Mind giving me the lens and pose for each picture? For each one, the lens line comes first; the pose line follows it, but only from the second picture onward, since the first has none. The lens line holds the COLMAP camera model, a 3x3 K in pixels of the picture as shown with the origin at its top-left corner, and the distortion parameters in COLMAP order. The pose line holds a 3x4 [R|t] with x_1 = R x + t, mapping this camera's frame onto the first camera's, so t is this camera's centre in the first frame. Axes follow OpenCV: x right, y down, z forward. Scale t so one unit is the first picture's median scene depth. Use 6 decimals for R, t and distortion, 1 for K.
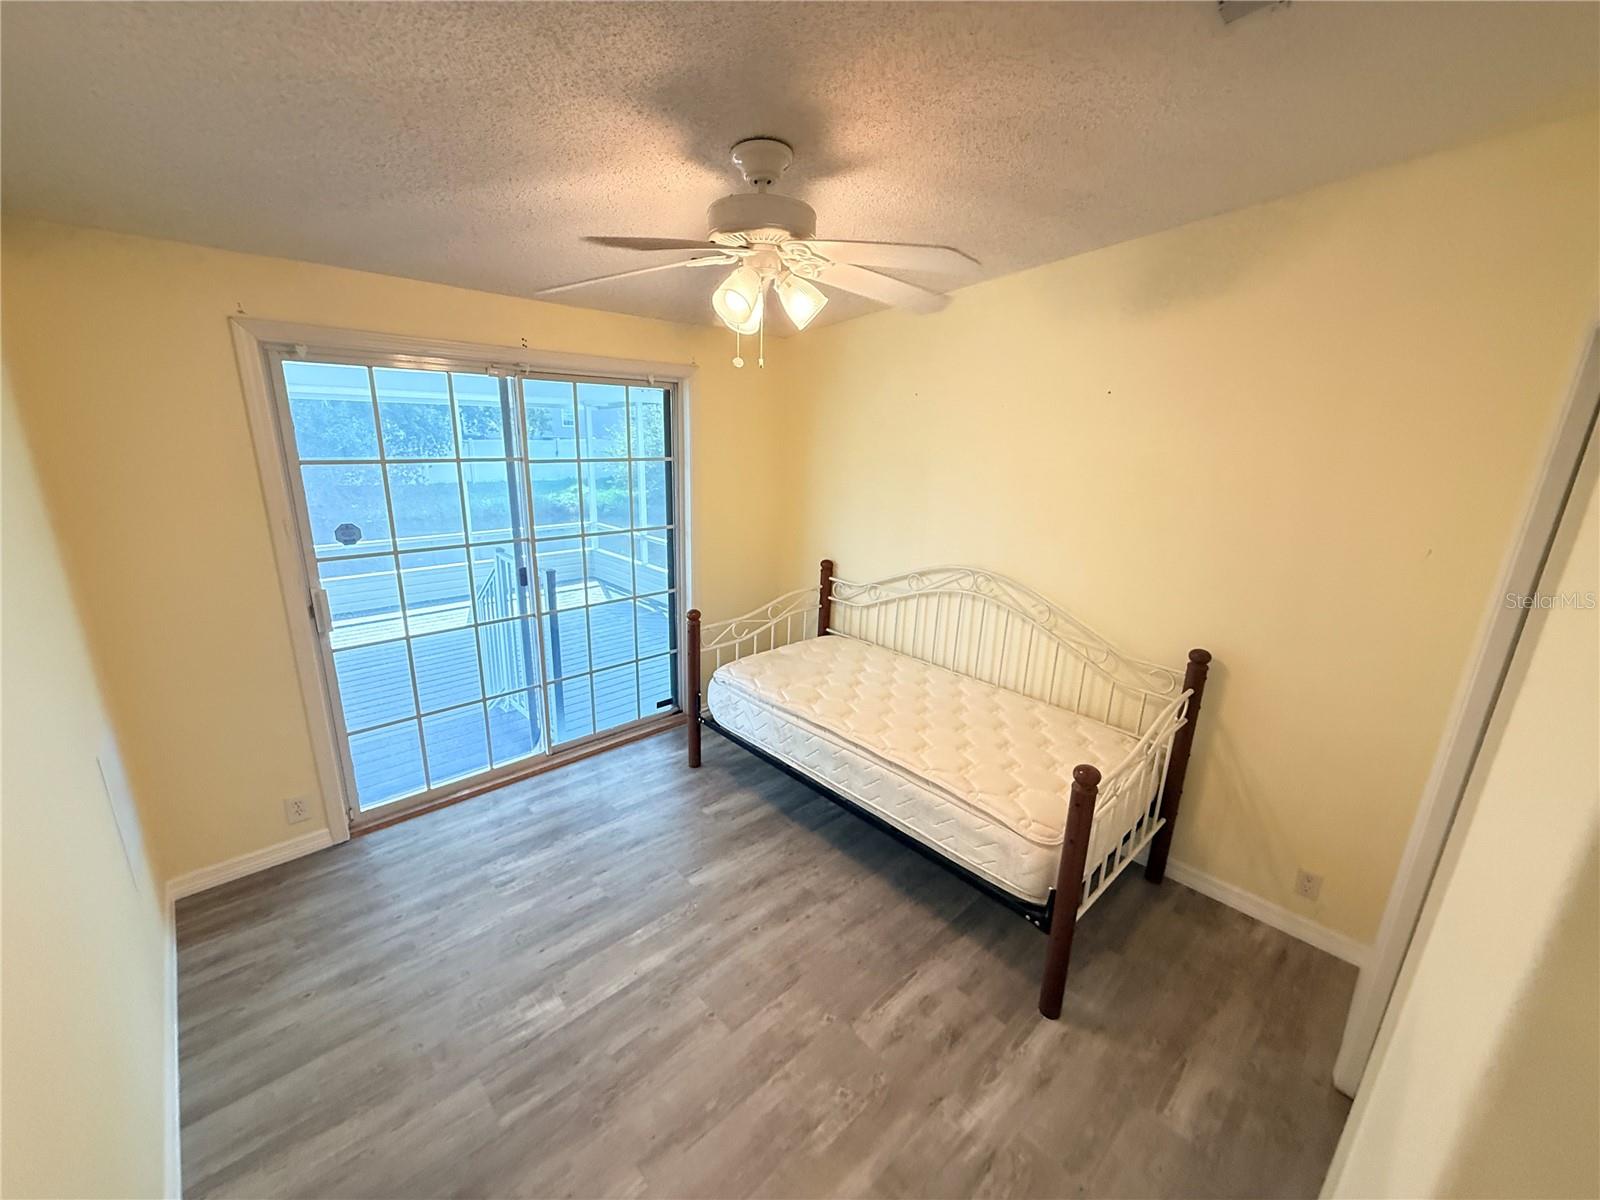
lens RADIAL K [[638.7, 0, 799.9], [0, 638.7, 598.2], [0, 0, 1]] dist [0.001014, 0.000050]
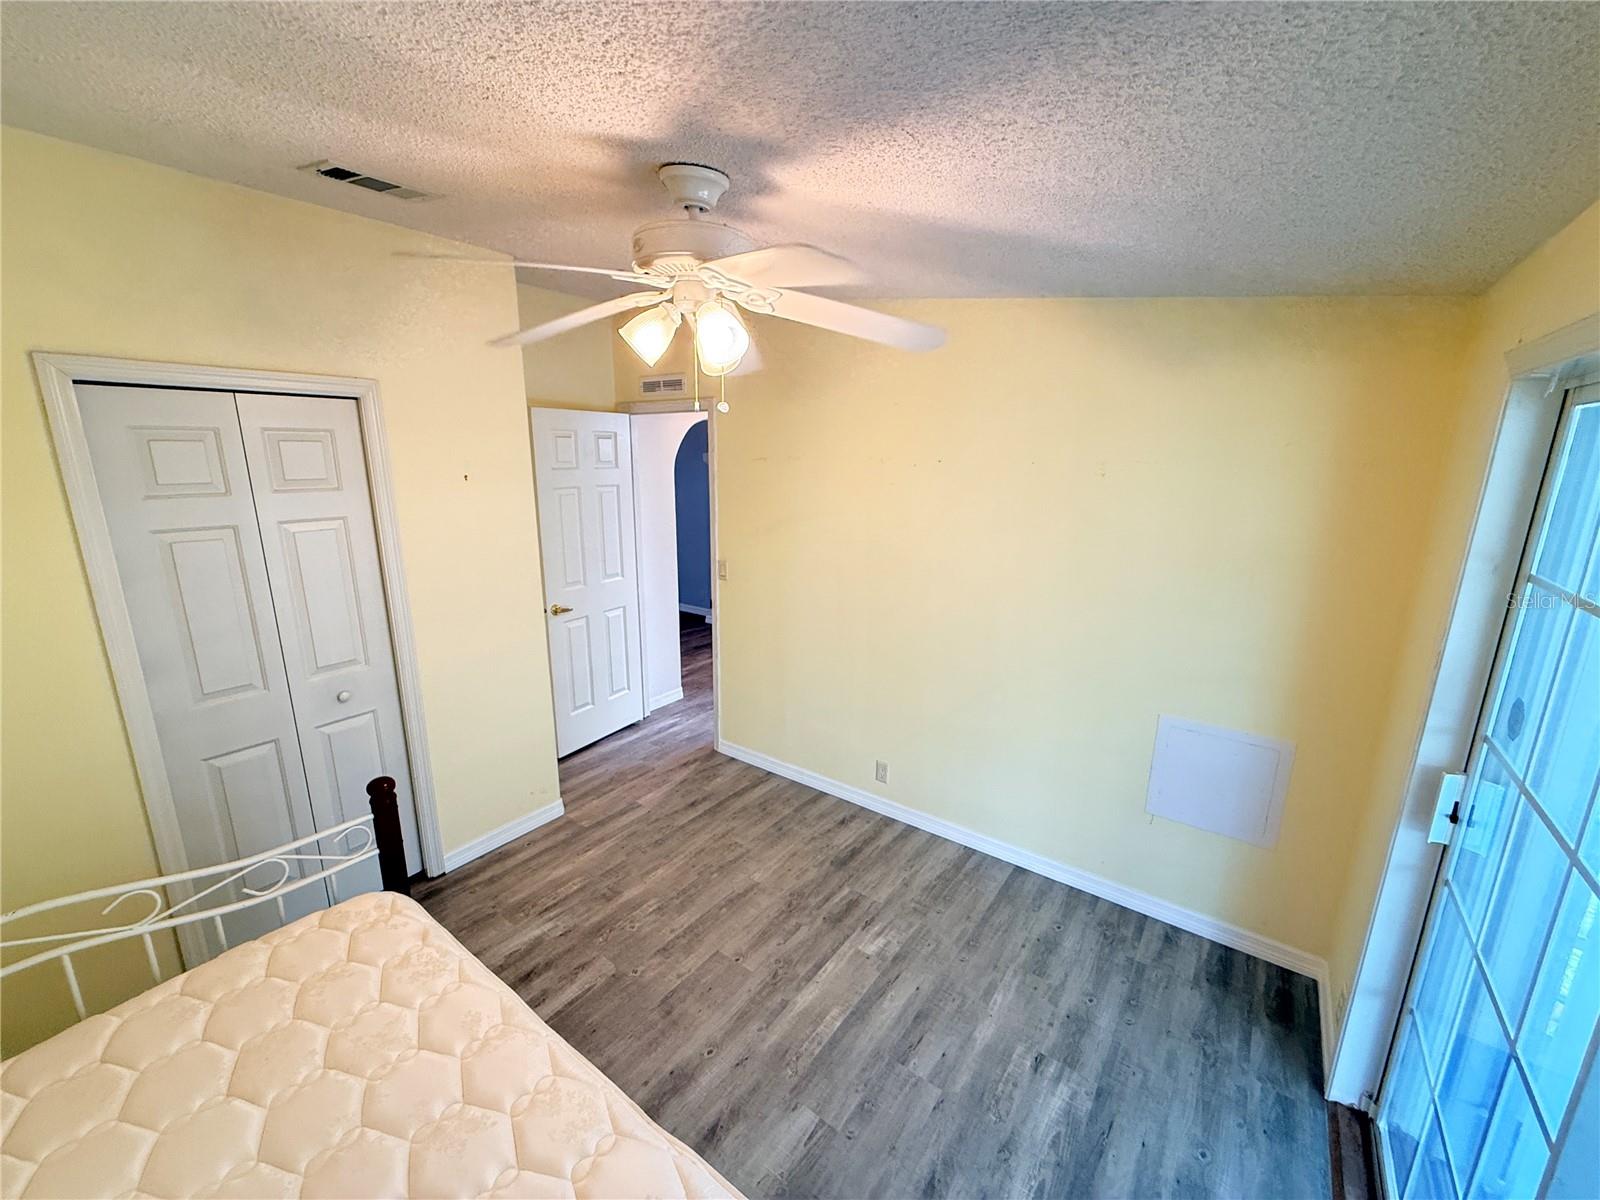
lens RADIAL K [[638.7, 0, 798.5], [0, 638.7, 601.7], [0, 0, 1]] dist [0.001014, 0.000050]
pose [[-0.984501, -0.001925, -0.175368, -0.039023], [-0.085619, 0.877956, 0.471022, -0.482975], [0.153058, 0.478737, -0.864514, 1.658595]]
